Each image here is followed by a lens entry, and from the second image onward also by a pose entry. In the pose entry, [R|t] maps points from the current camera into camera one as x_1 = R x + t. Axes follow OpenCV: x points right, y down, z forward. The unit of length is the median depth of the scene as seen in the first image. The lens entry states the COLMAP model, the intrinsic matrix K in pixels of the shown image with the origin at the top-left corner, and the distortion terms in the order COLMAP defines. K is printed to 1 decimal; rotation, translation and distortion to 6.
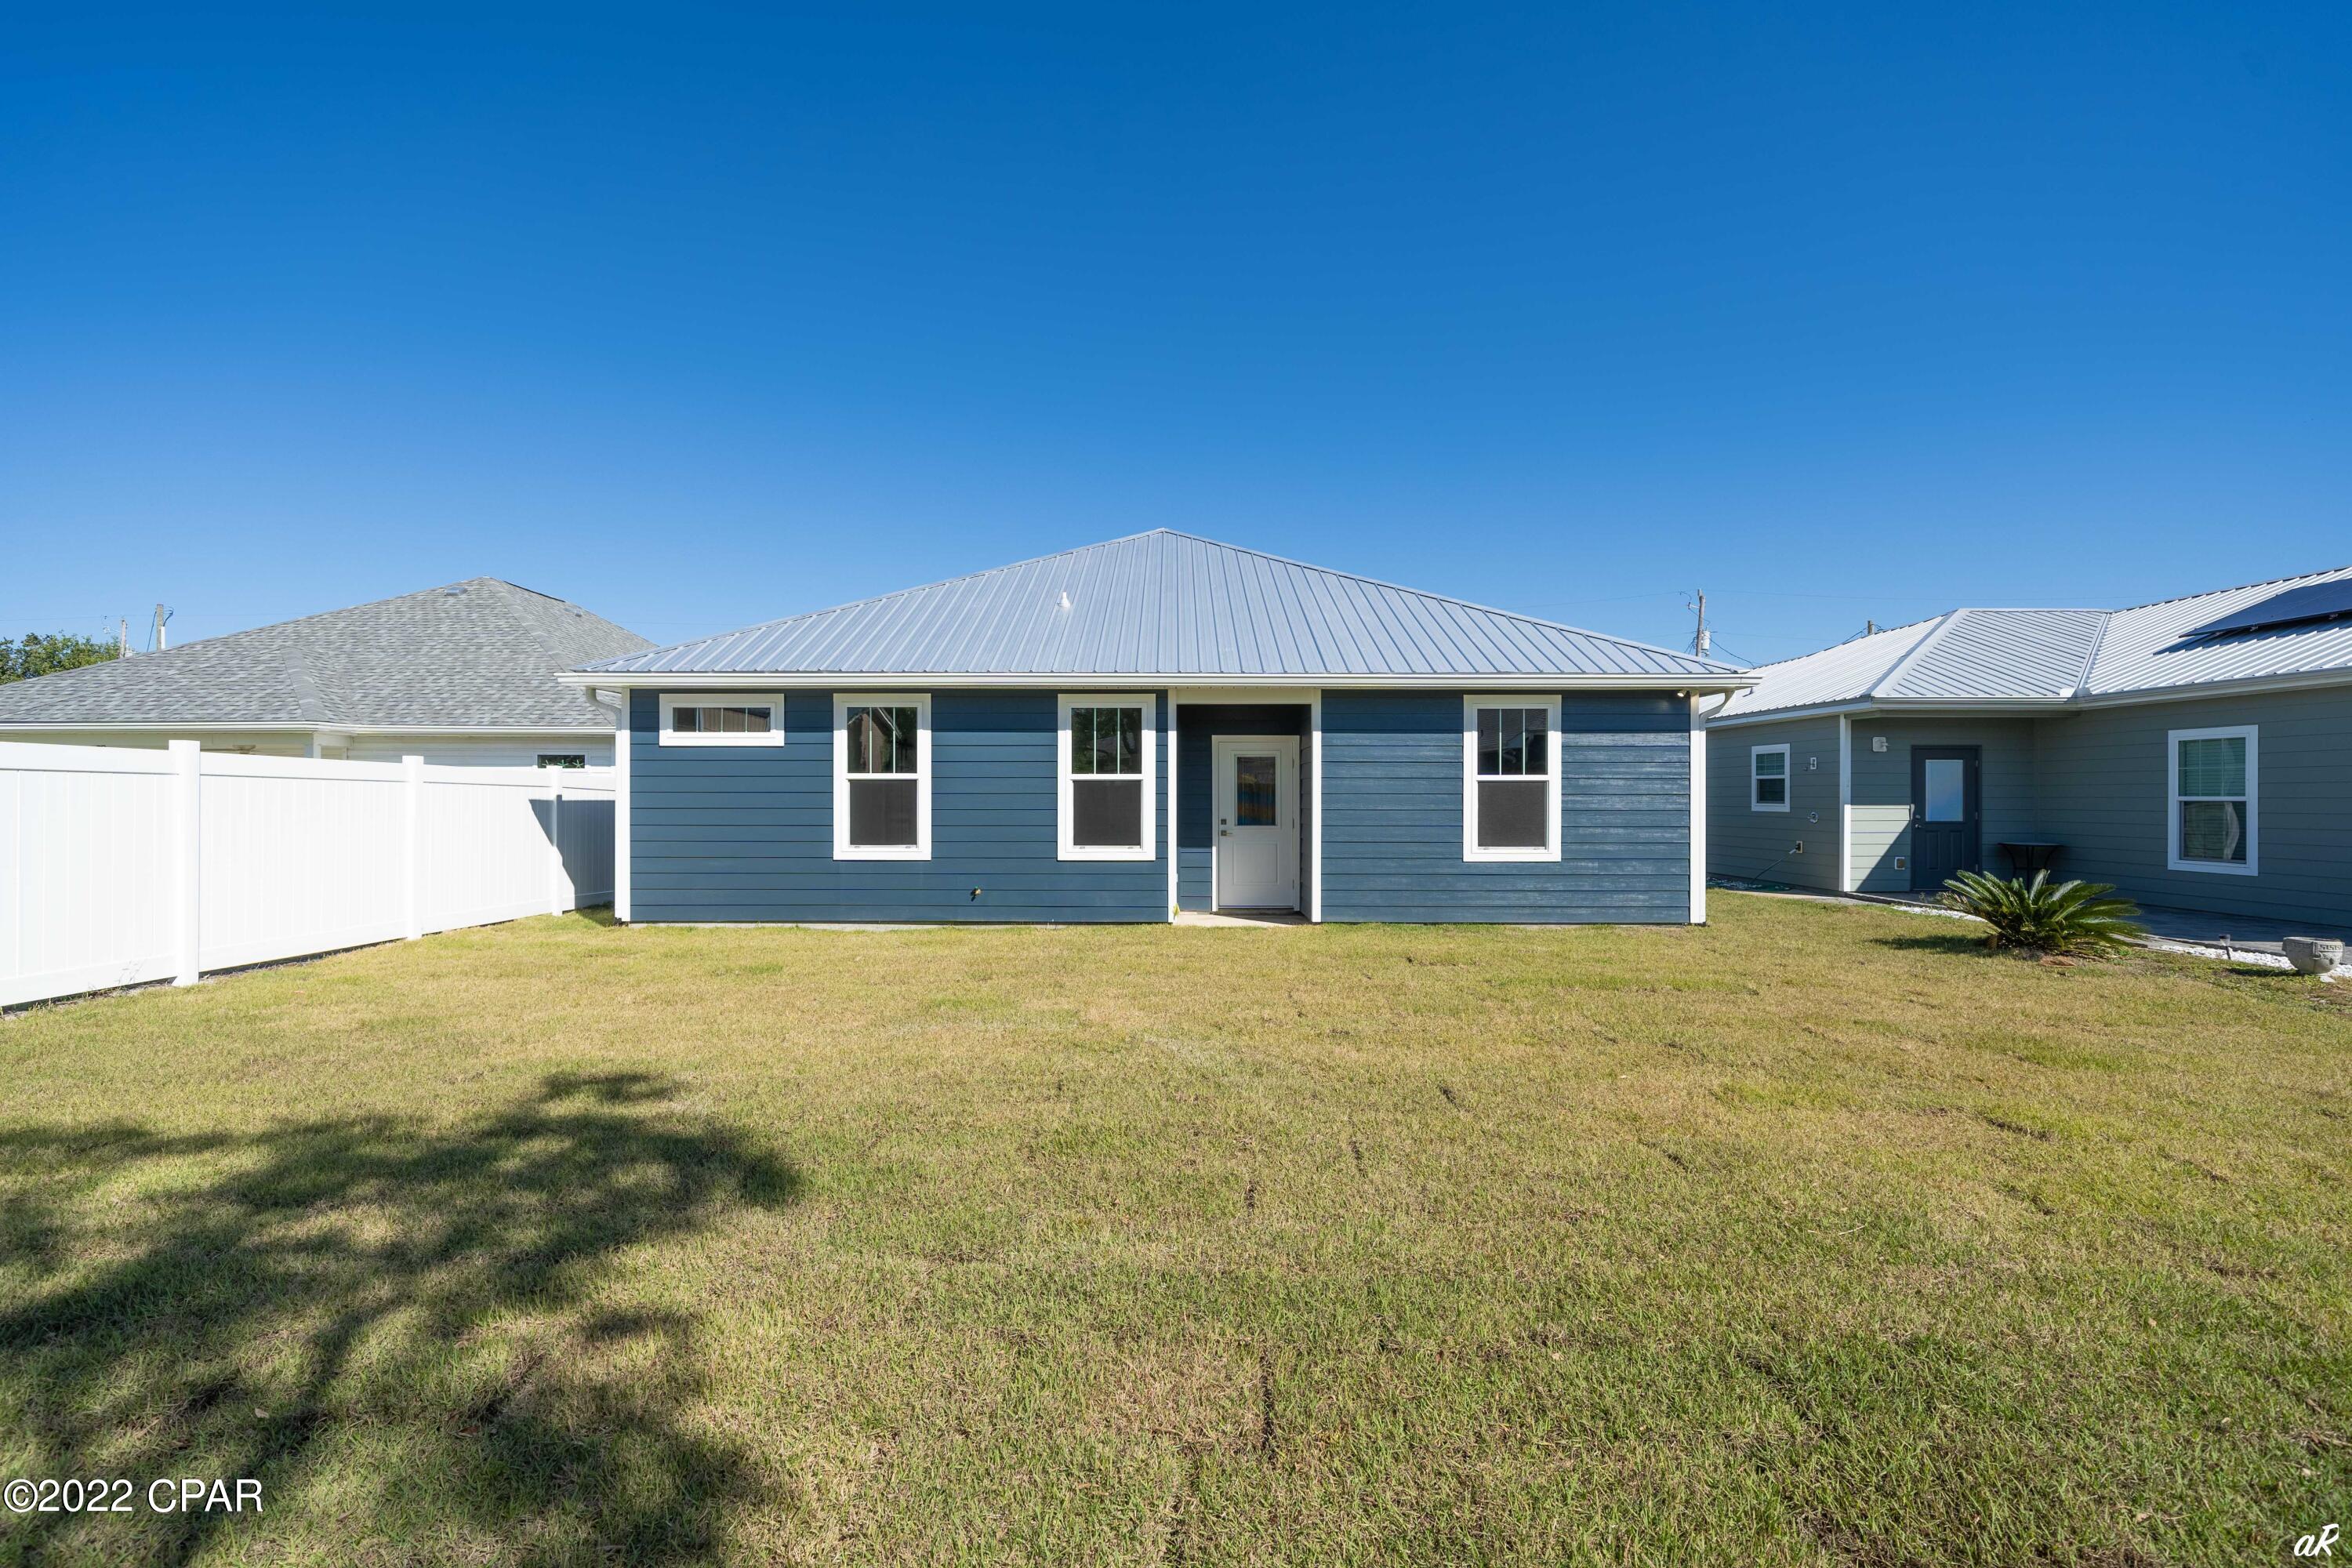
lens RADIAL K [[1097.3, 0, 1177.3], [0, 1097.3, 786.5], [0, 0, 1]] dist [0.003252, 0.000149]
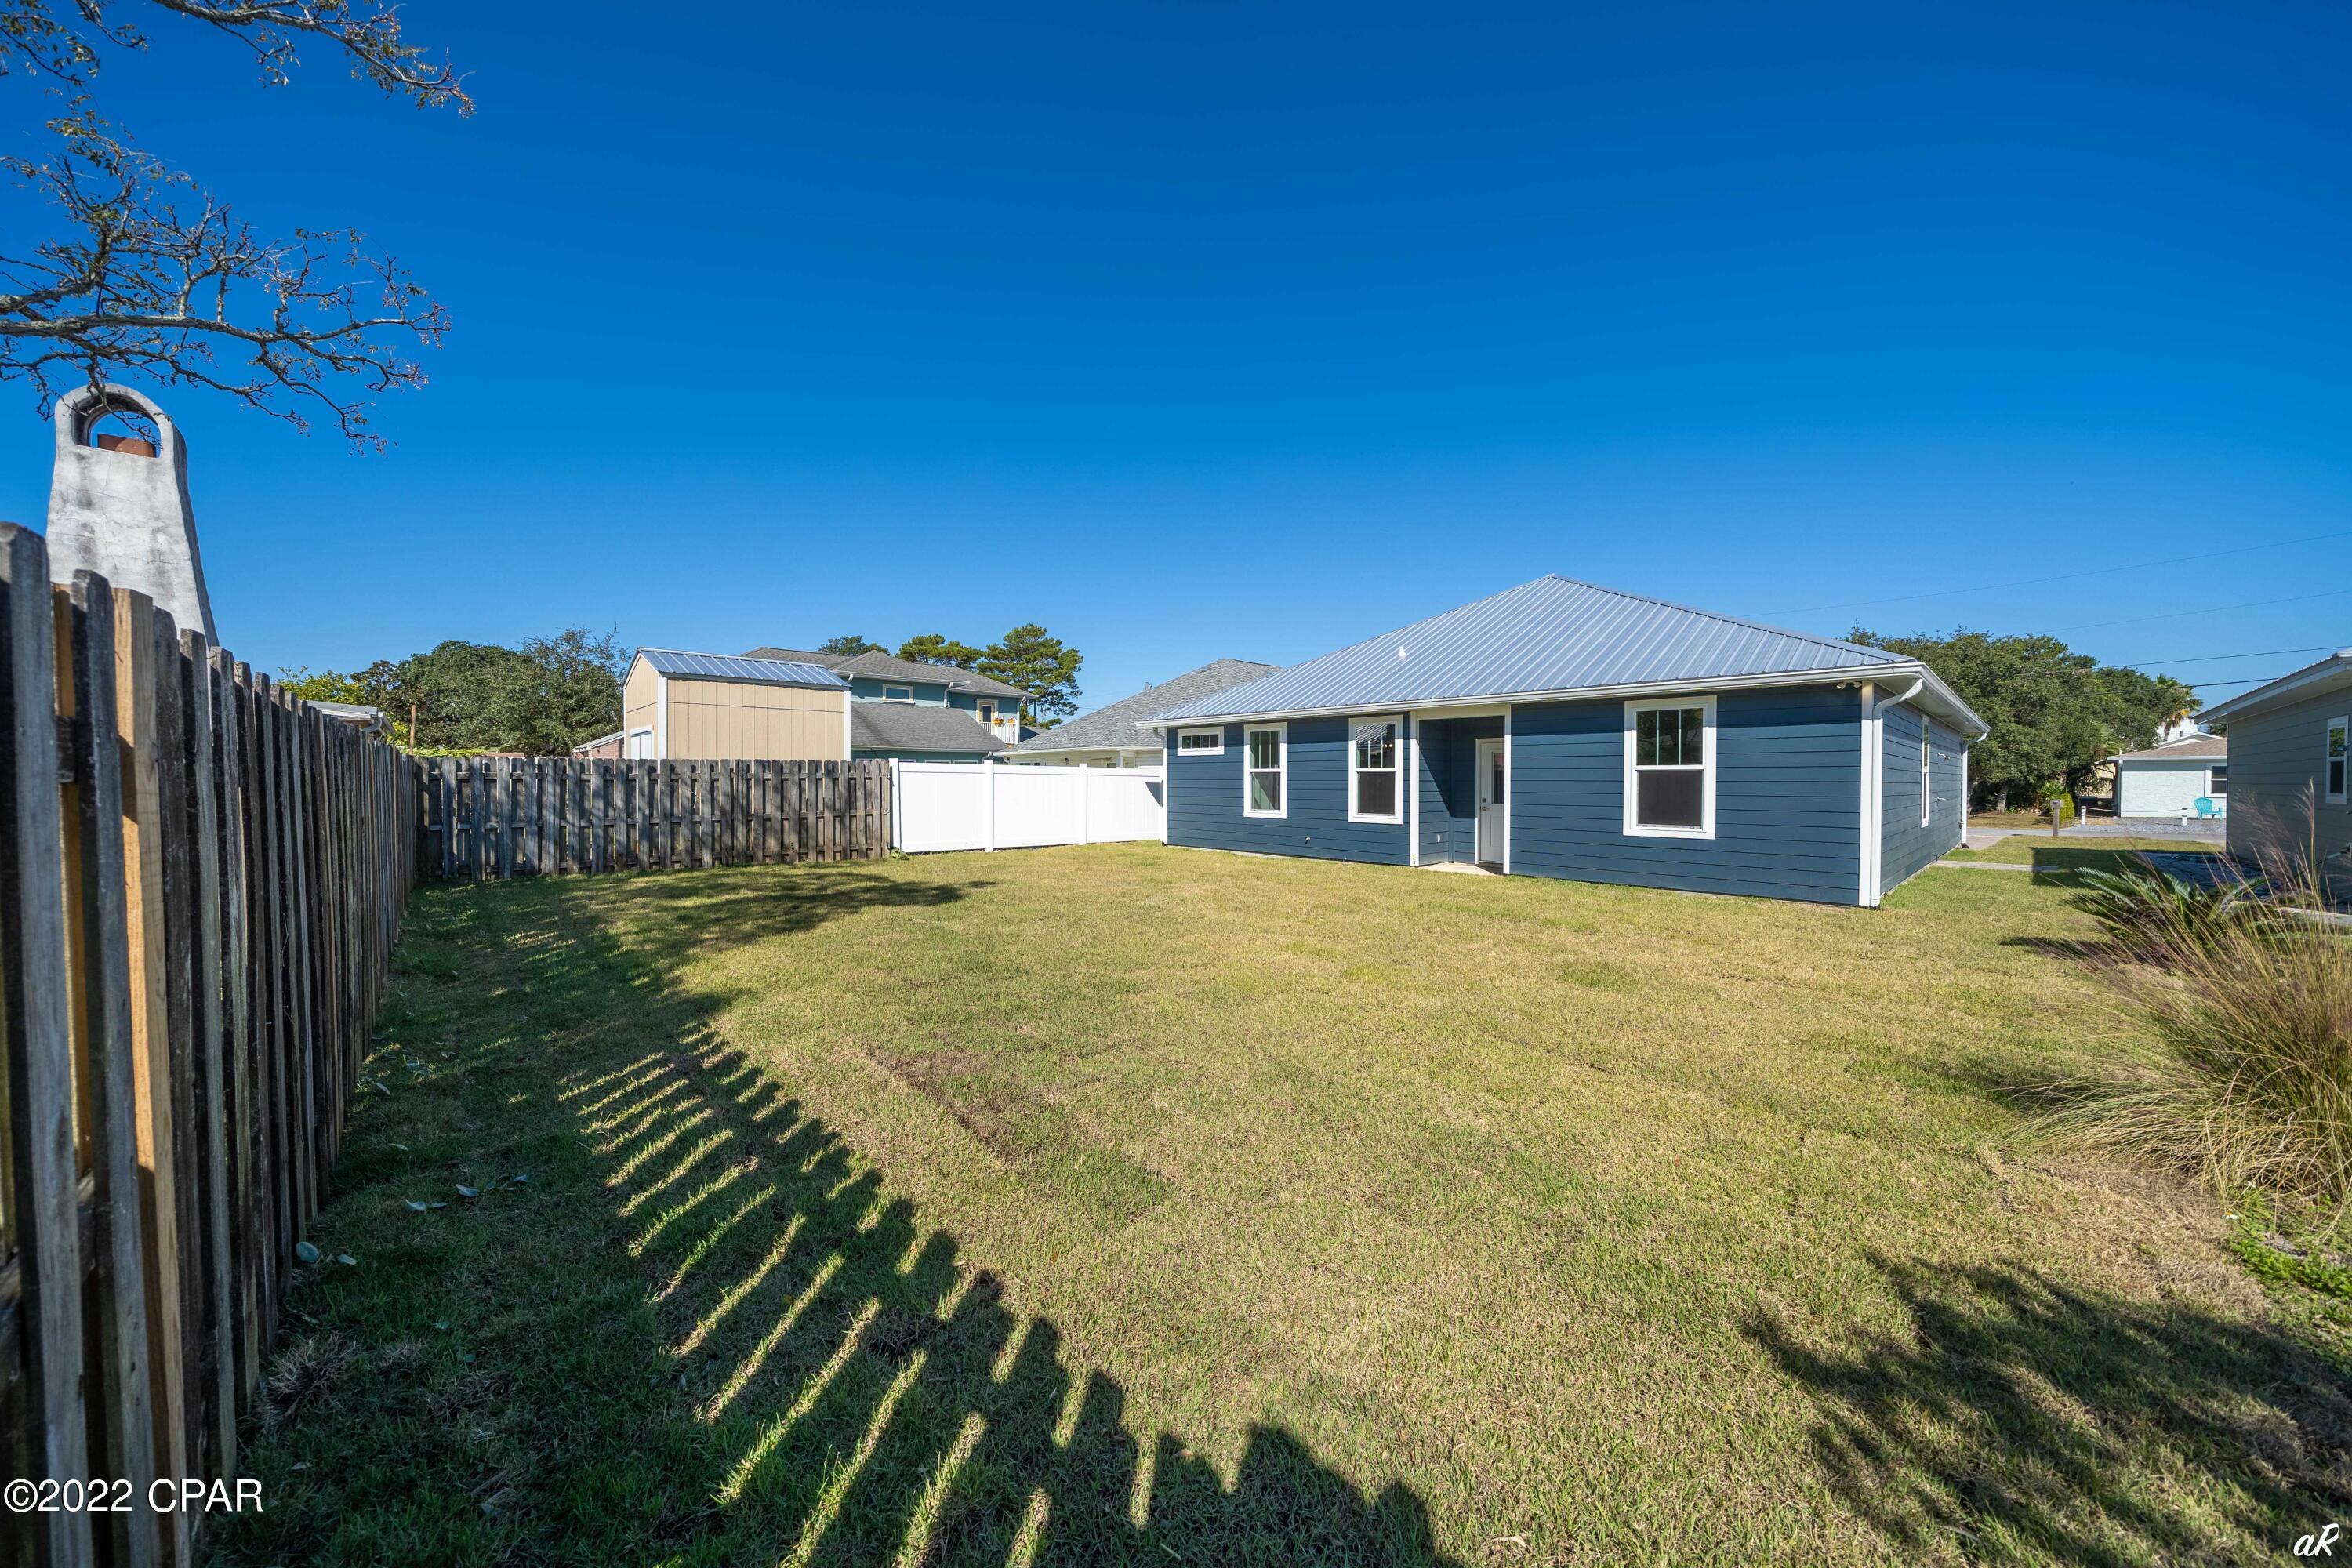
lens RADIAL K [[819.3, 0, 1178.8], [0, 819.3, 792.7], [0, 0, 1]] dist [-0.002531, -0.000055]
pose [[0.683607, 0.011963, -0.729752, 0.594150], [0.002466, 0.999822, 0.018701, 0.001577], [0.729846, -0.014584, 0.683456, -0.003223]]
